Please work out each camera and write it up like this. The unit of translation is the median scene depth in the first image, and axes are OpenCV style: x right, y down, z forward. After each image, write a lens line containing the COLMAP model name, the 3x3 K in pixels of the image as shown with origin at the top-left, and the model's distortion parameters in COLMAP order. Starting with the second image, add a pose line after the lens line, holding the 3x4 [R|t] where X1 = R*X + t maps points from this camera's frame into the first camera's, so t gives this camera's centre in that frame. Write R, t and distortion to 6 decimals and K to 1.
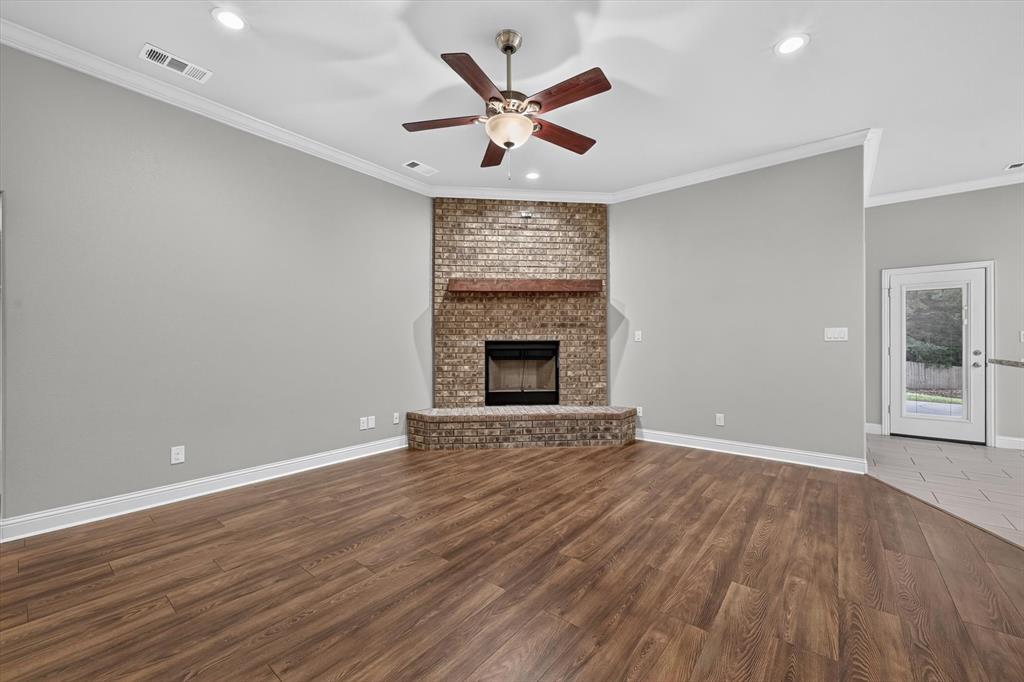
lens RADIAL K [[402.6, 0, 517.7], [0, 402.6, 343.8], [0, 0, 1]] dist [0.001513, -0.000645]
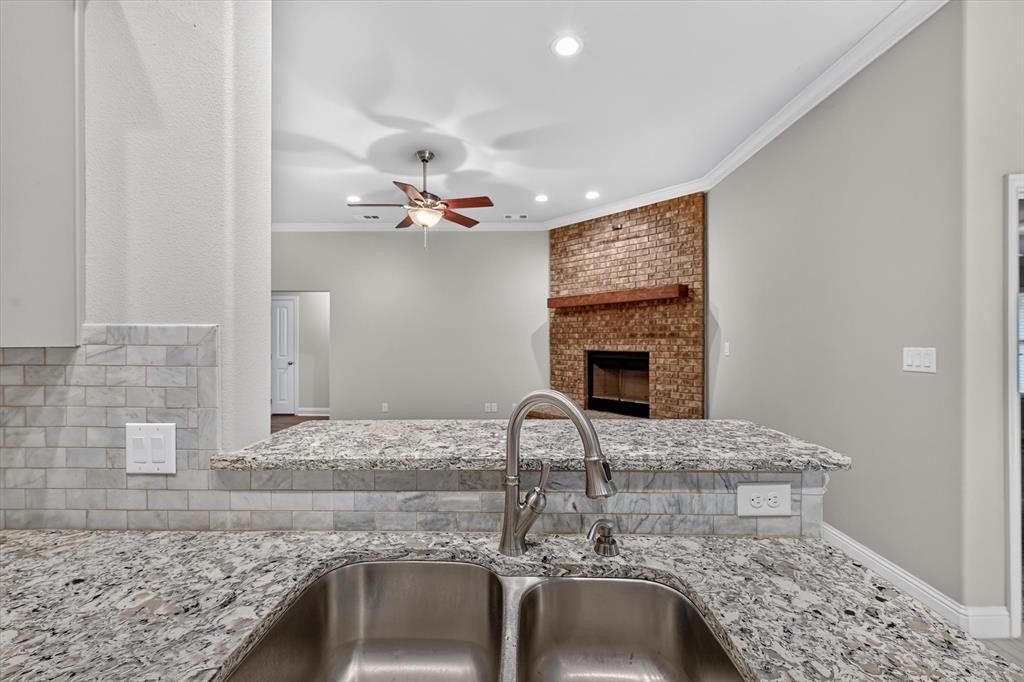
lens RADIAL K [[402.6, 0, 514.1], [0, 402.6, 339.3], [0, 0, 1]] dist [0.001513, -0.000645]
pose [[0.607135, 0.003118, -0.794593, 0.682126], [0.000581, 0.999990, 0.004369, -0.041910], [0.794598, -0.003114, 0.607127, 0.179890]]
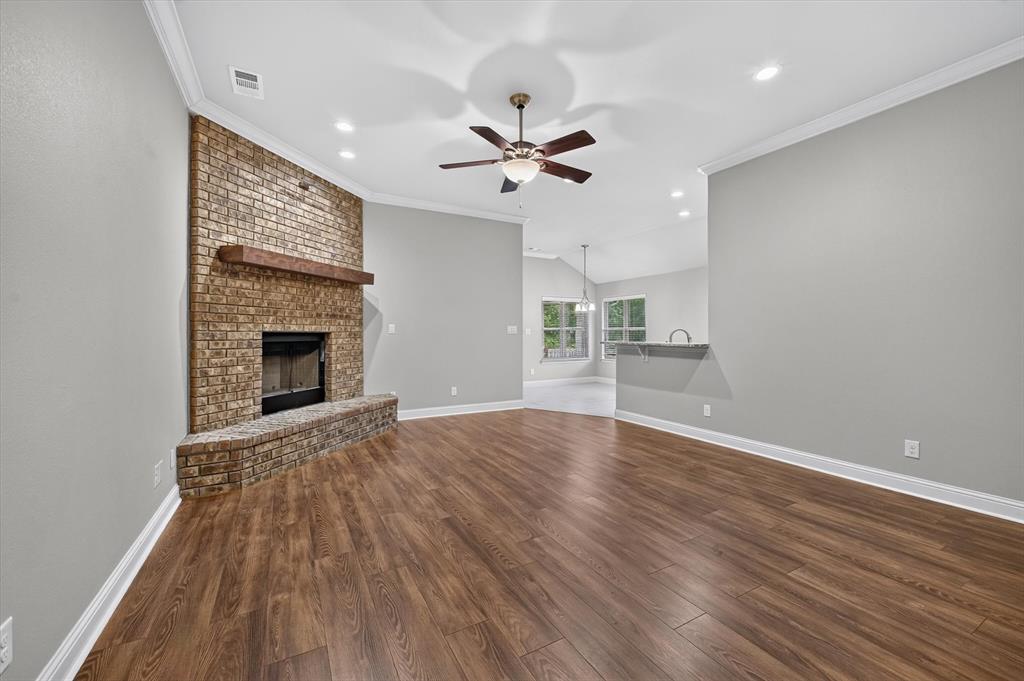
lens RADIAL K [[402.6, 0, 508.4], [0, 402.6, 330.8], [0, 0, 1]] dist [0.001513, -0.000645]
pose [[0.387496, 0.009759, 0.921820, -0.609236], [-0.000062, 0.999944, -0.010560, -0.000974], [-0.921871, 0.004035, 0.387475, 0.271153]]
